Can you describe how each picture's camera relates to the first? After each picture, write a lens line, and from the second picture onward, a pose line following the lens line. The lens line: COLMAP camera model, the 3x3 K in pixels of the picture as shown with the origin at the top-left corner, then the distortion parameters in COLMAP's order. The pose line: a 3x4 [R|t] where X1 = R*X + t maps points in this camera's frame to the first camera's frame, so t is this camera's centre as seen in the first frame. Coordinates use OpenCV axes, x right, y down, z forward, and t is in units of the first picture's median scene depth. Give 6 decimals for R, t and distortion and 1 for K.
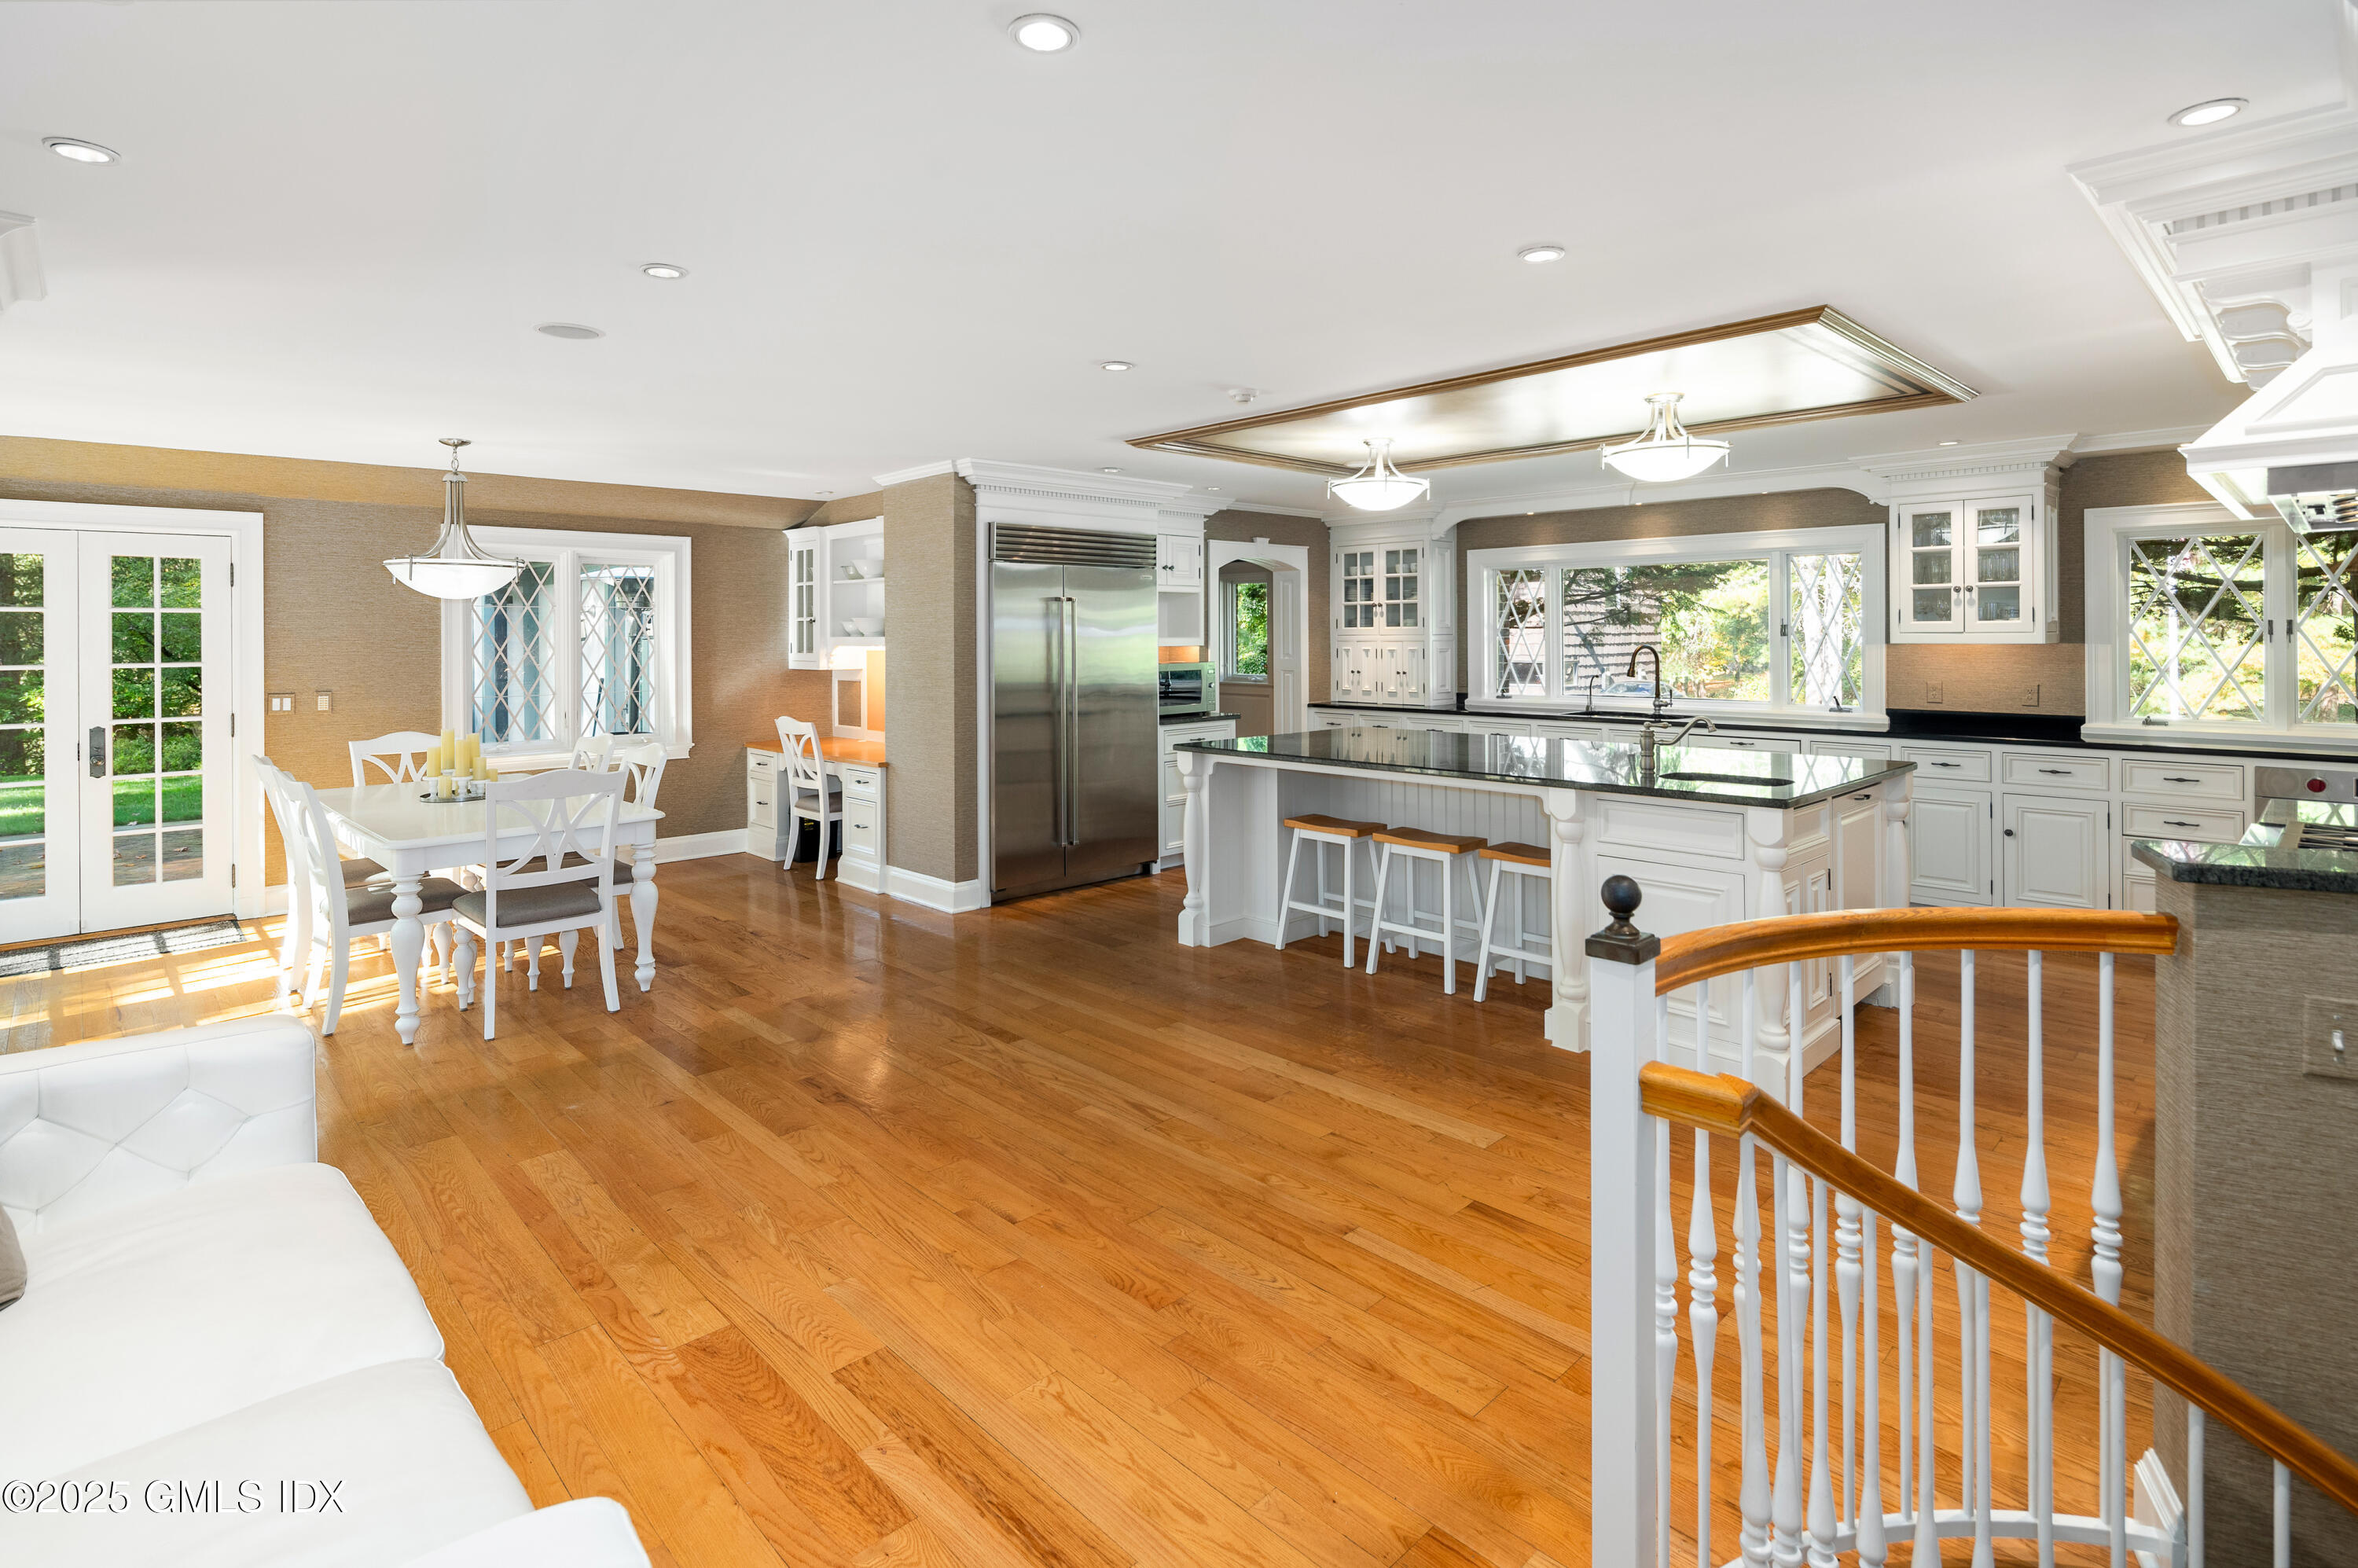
lens RADIAL K [[1150.3, 0, 1215.9], [0, 1150.3, 644.0], [0, 0, 1]] dist [0.004356, -0.003080]
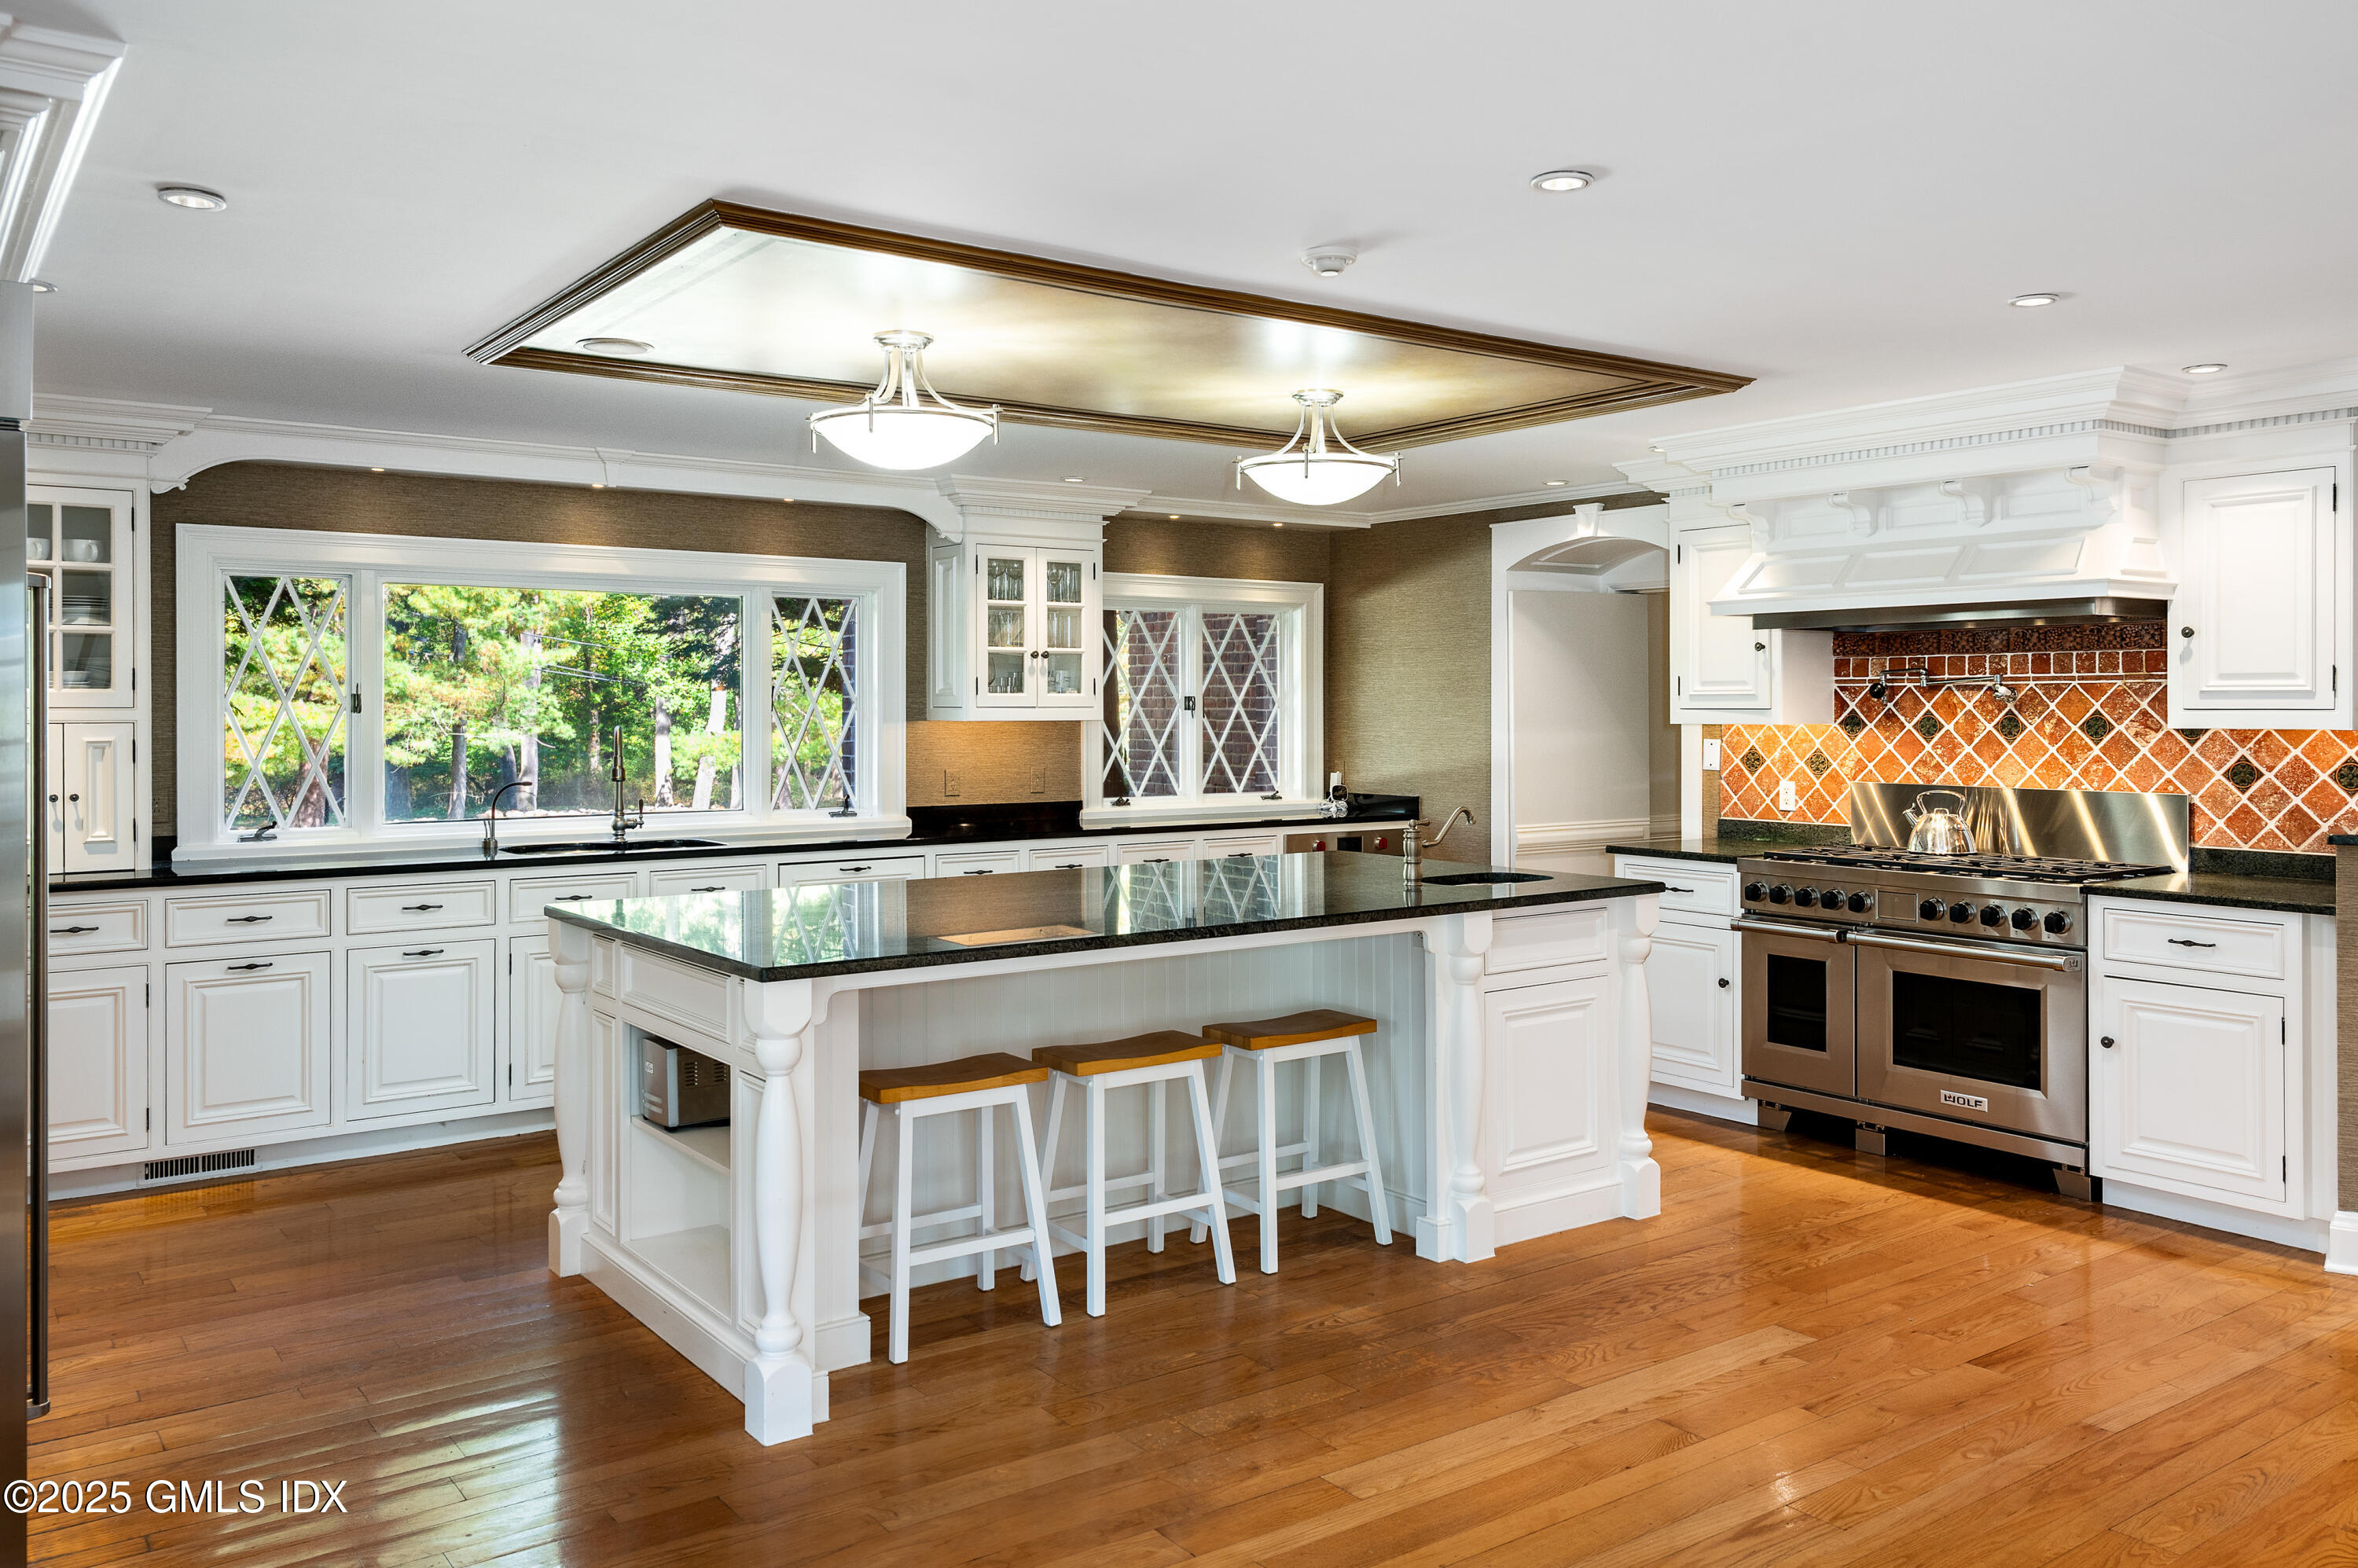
lens RADIAL K [[1803.3, 0, 1203.9], [0, 1803.3, 704.2], [0, 0, 1]] dist [0.033398, 0.004664]
pose [[0.141650, 0.004591, 0.989906, -0.674455], [0.005337, 0.999971, -0.005402, -0.005022], [-0.989902, 0.006048, 0.141621, 0.758274]]
